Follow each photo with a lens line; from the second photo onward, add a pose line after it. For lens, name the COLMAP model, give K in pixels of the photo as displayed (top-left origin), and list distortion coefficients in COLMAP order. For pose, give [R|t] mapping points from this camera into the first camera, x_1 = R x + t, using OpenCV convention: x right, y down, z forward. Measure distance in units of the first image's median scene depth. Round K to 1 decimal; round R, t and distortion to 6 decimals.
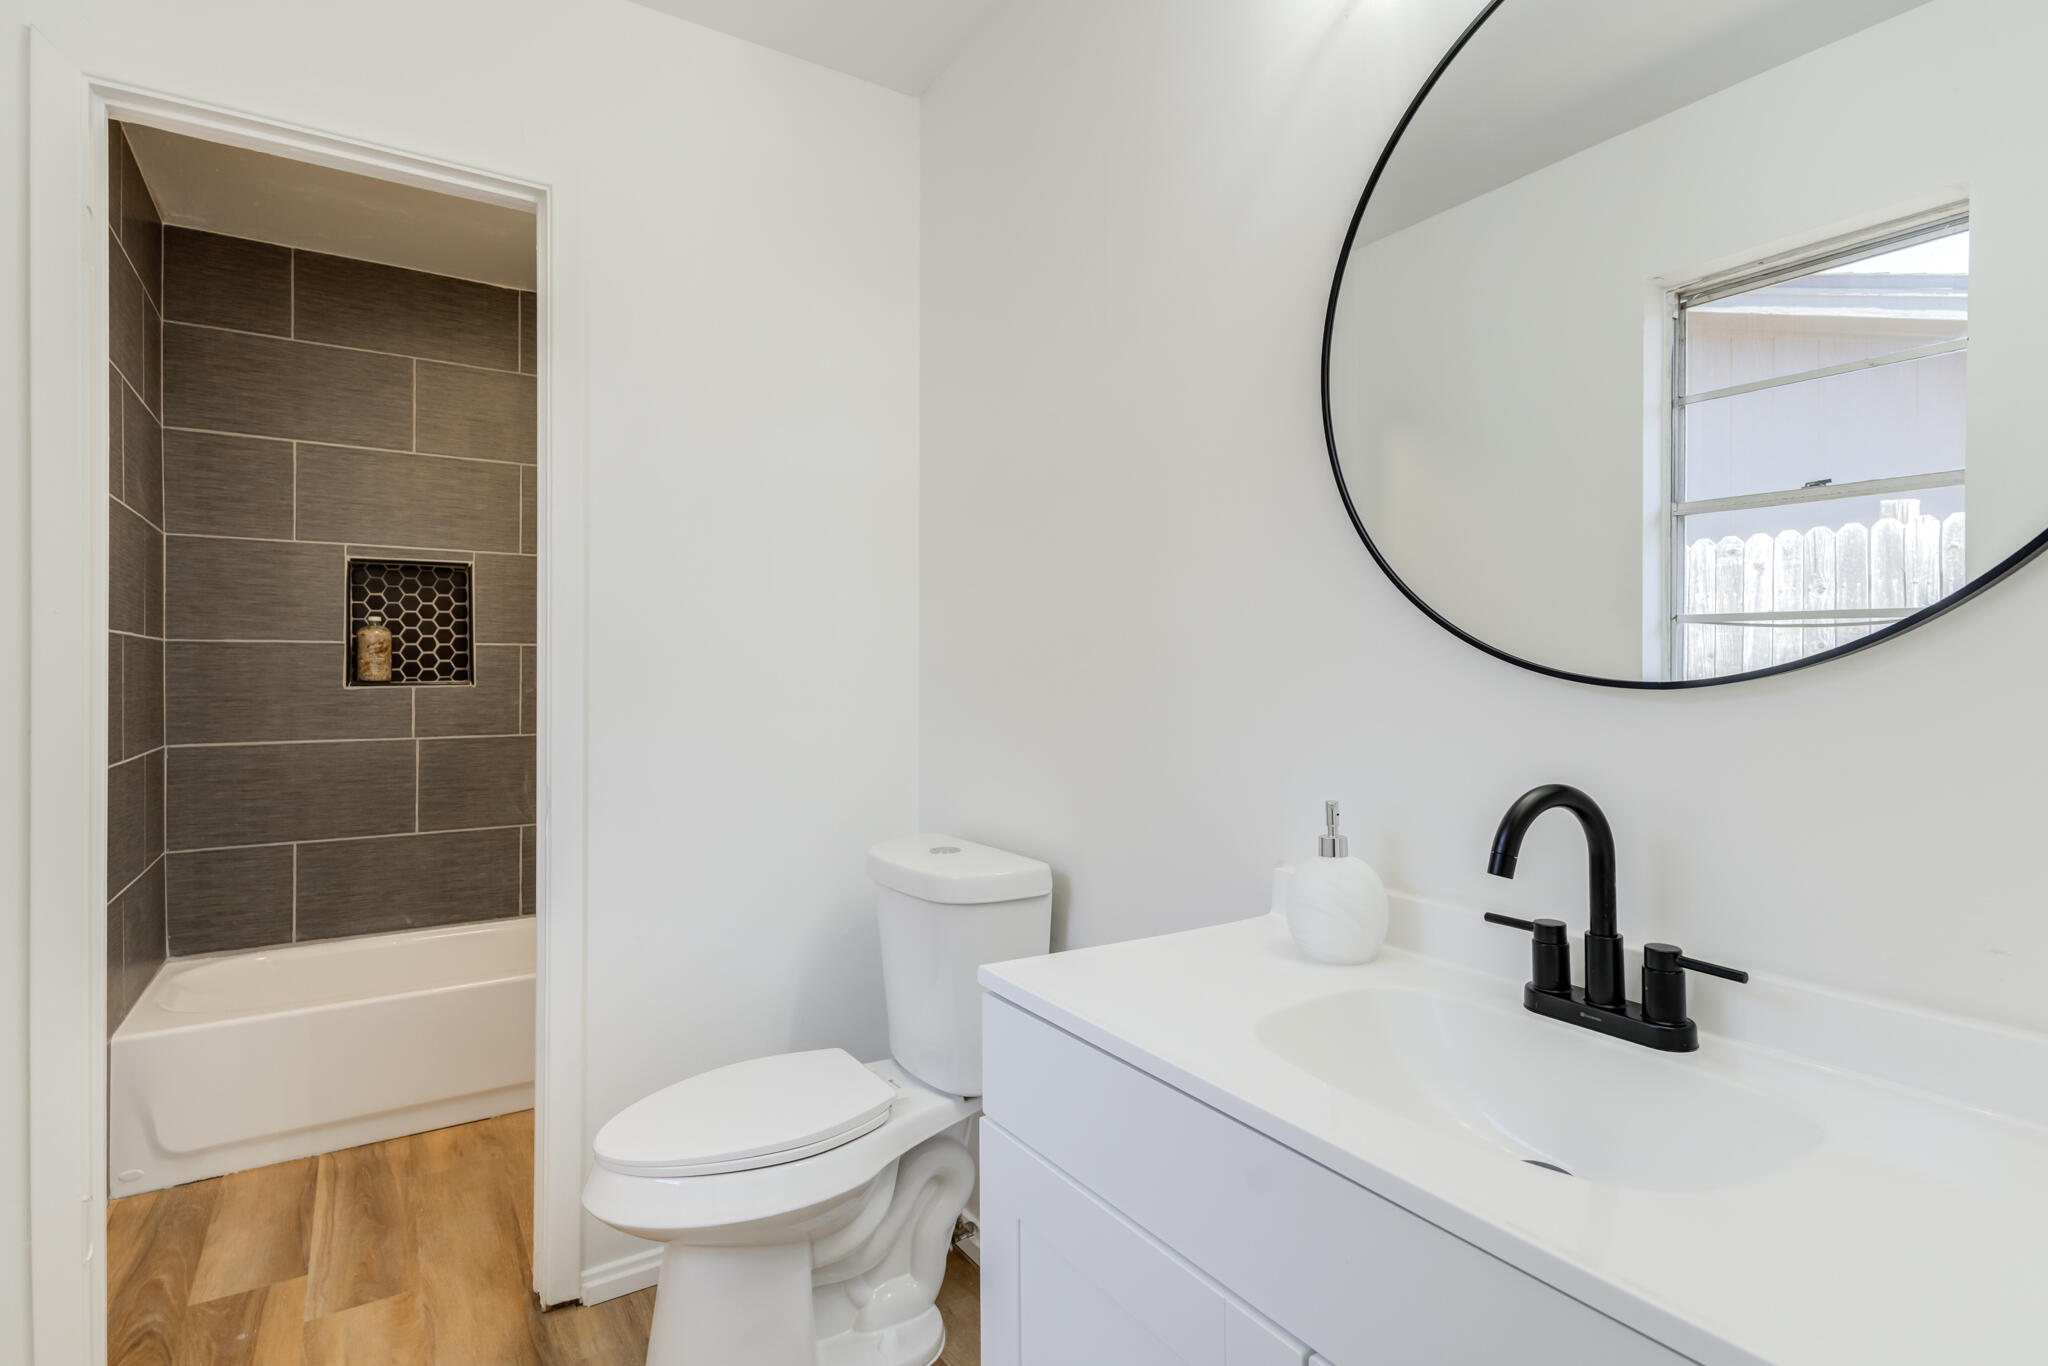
lens RADIAL K [[1002.1, 0, 1032.0], [0, 1002.1, 655.9], [0, 0, 1]] dist [0.021525, -0.004768]
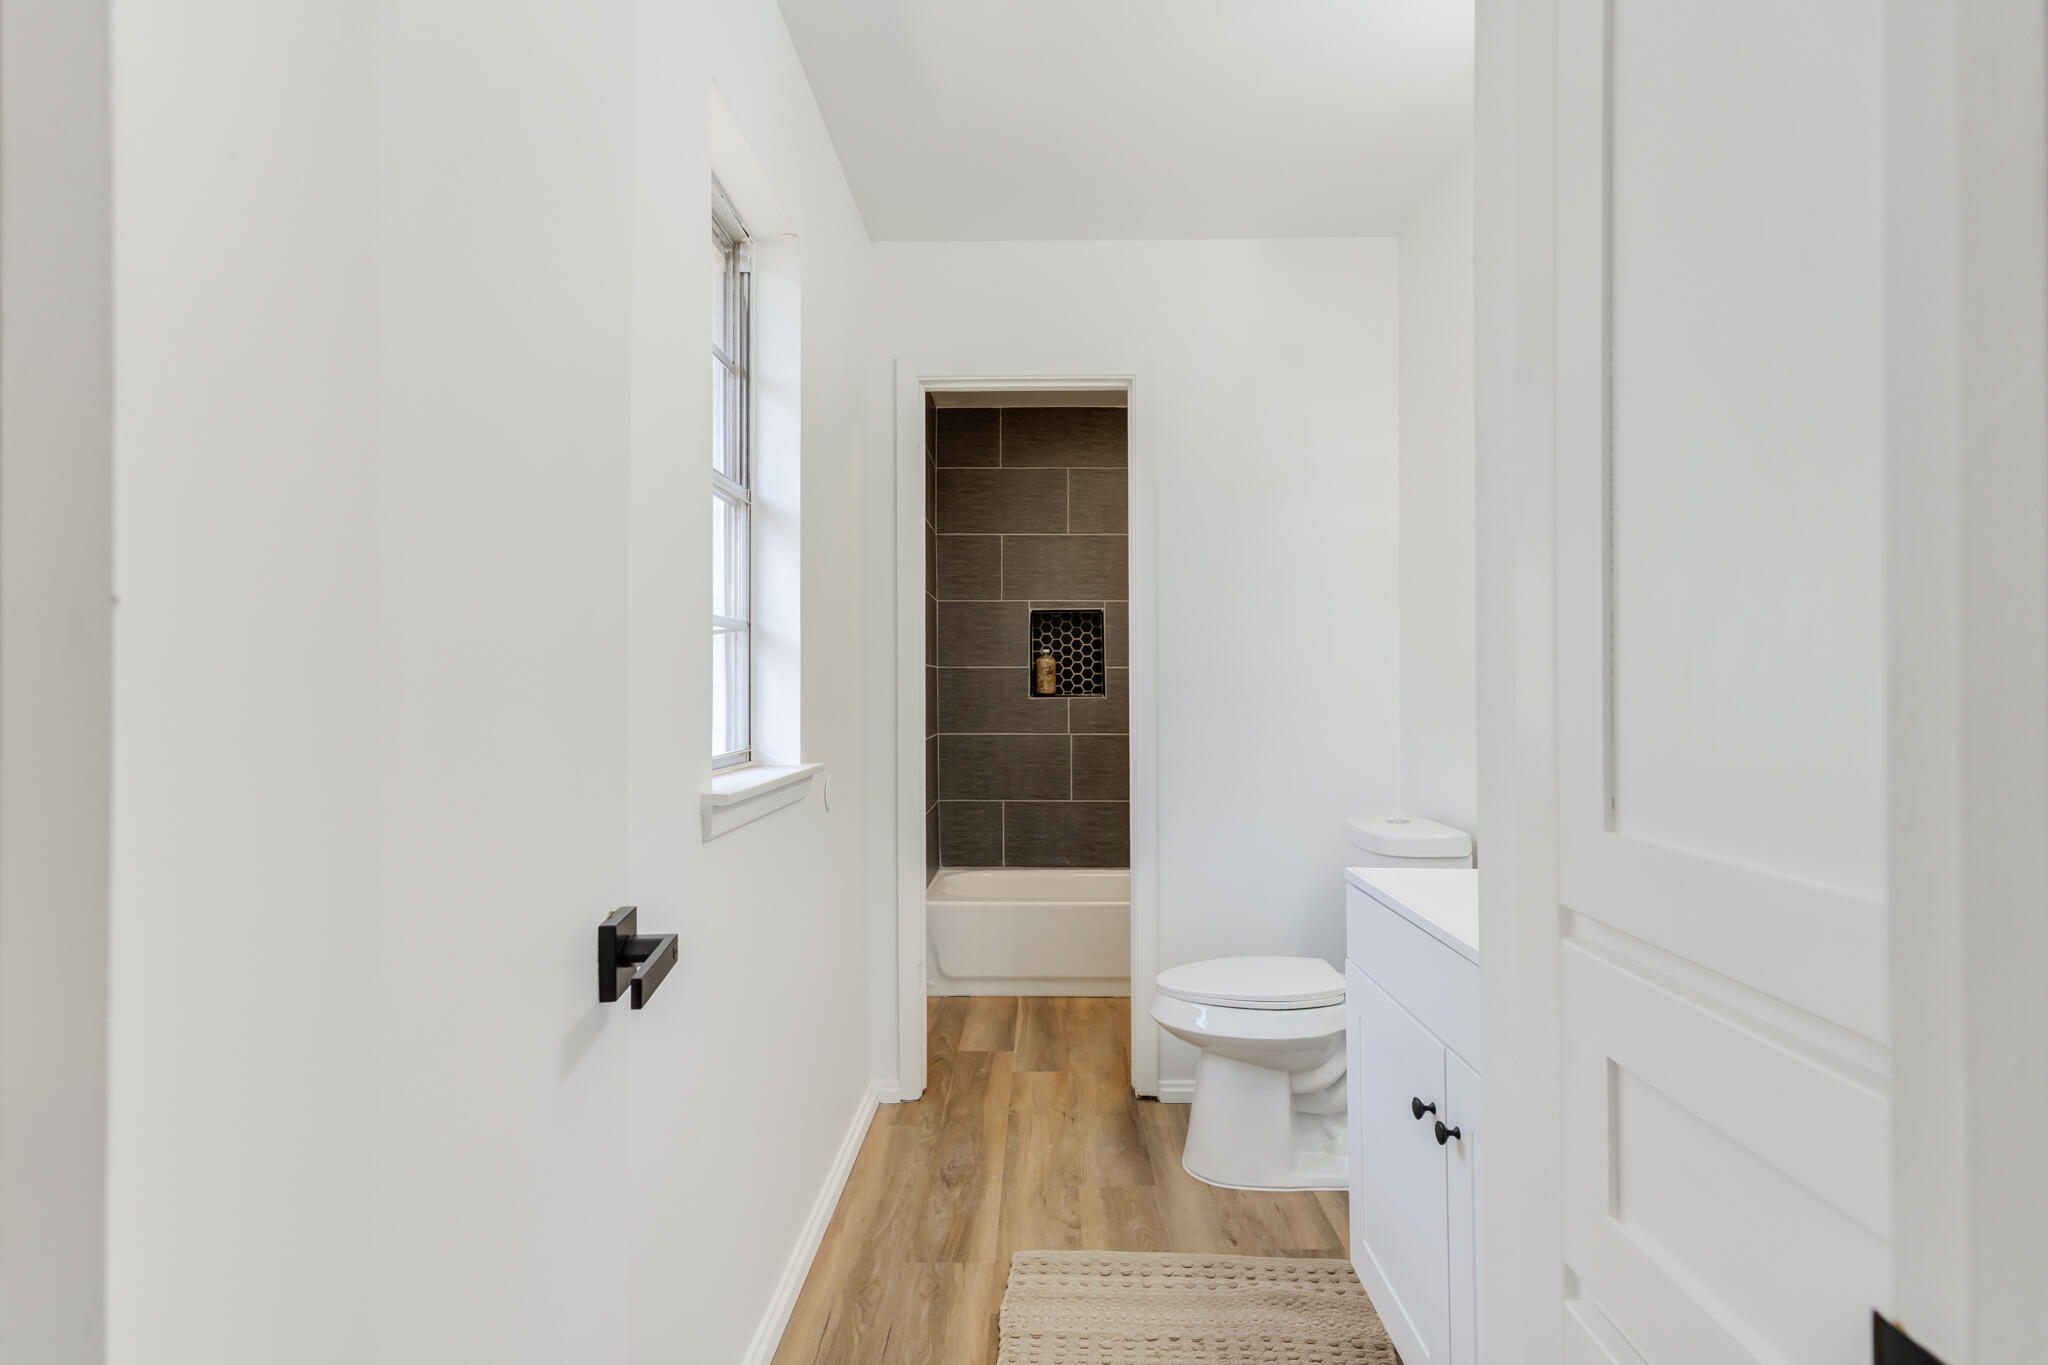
lens RADIAL K [[1002.1, 0, 1022.1], [0, 1002.1, 682.1], [0, 0, 1]] dist [0.021525, -0.004768]
pose [[0.820824, -0.001588, -0.571179, 0.154593], [0.006020, 0.999965, 0.005871, -0.000494], [0.571150, -0.008258, 0.820804, -0.217201]]
